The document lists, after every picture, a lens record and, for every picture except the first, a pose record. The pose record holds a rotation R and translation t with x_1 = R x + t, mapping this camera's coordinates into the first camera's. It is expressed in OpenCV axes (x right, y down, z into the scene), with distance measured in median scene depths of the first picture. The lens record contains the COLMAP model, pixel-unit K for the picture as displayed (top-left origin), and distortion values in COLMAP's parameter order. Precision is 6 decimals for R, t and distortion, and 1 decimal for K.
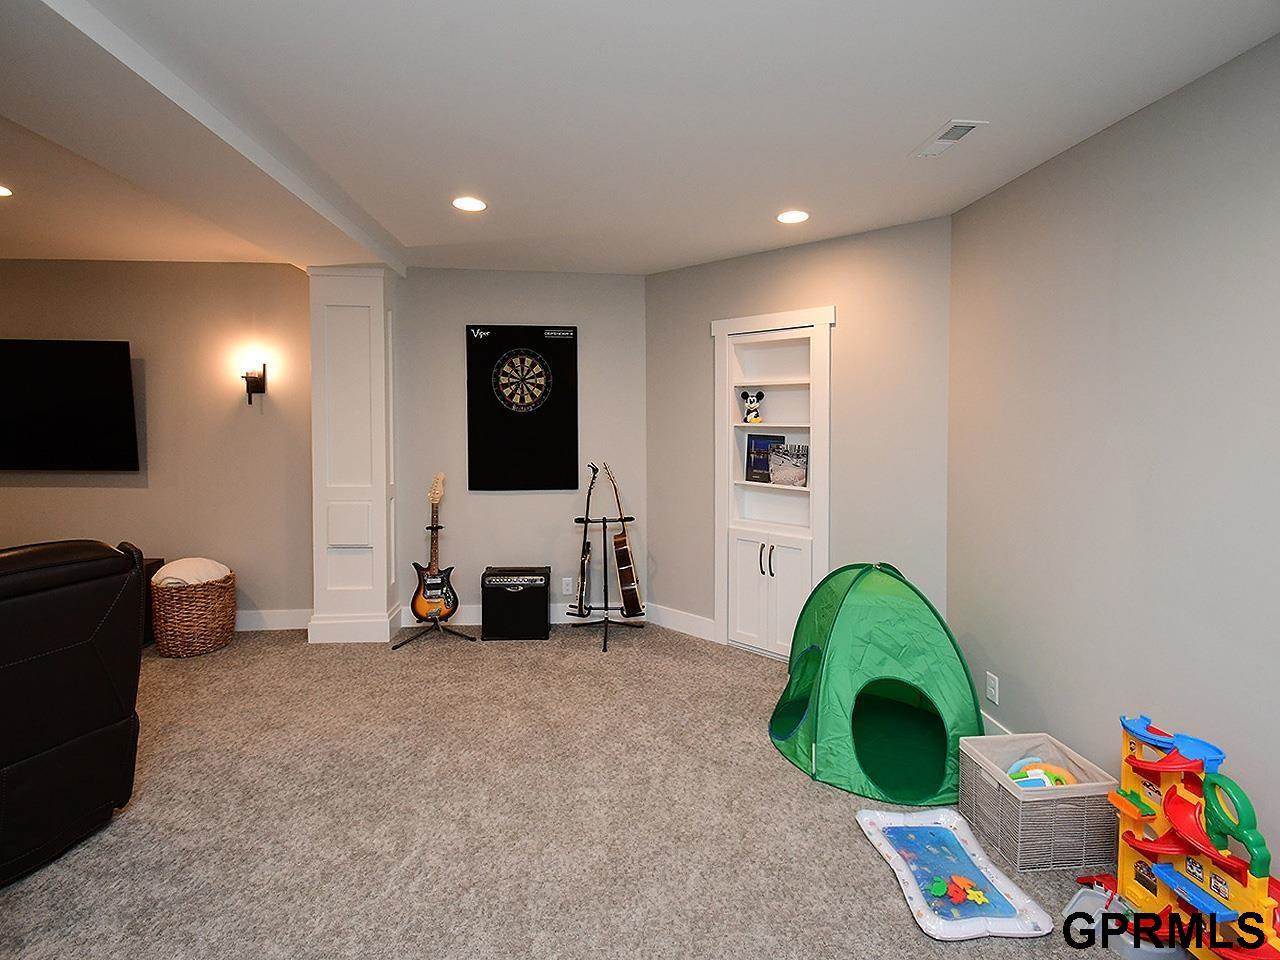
lens RADIAL K [[543.3, 0, 637.6], [0, 543.3, 475.1], [0, 0, 1]] dist [-0.003160, -0.000139]
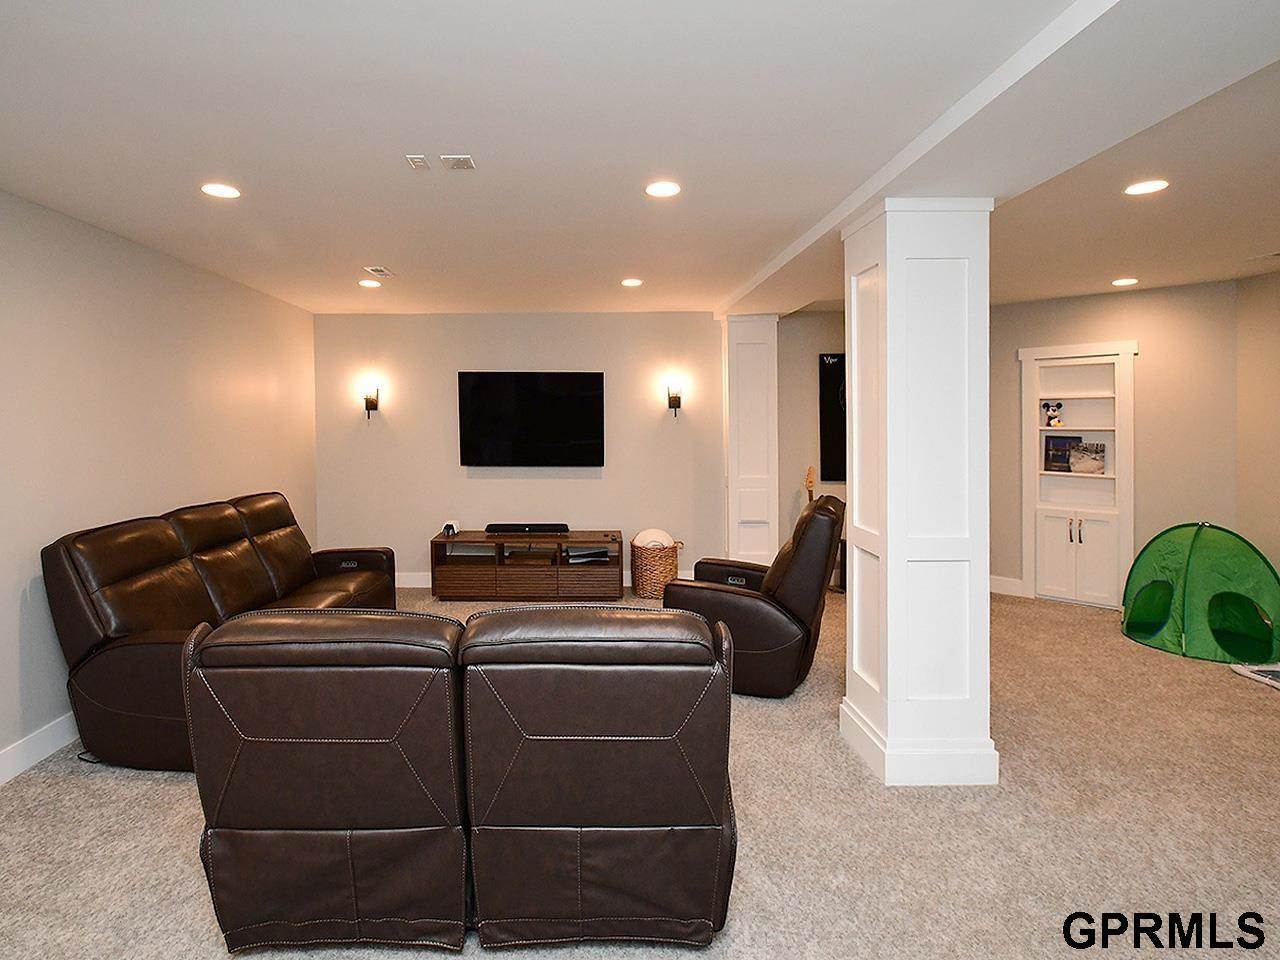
lens RADIAL K [[620.0, 0, 637.8], [0, 620.0, 478.5], [0, 0, 1]] dist [-0.001283, -0.003420]
pose [[0.998752, -0.006612, -0.049509, -0.722004], [0.006191, 0.999943, -0.008653, 0.034794], [0.049564, 0.008335, 0.998736, -0.535095]]
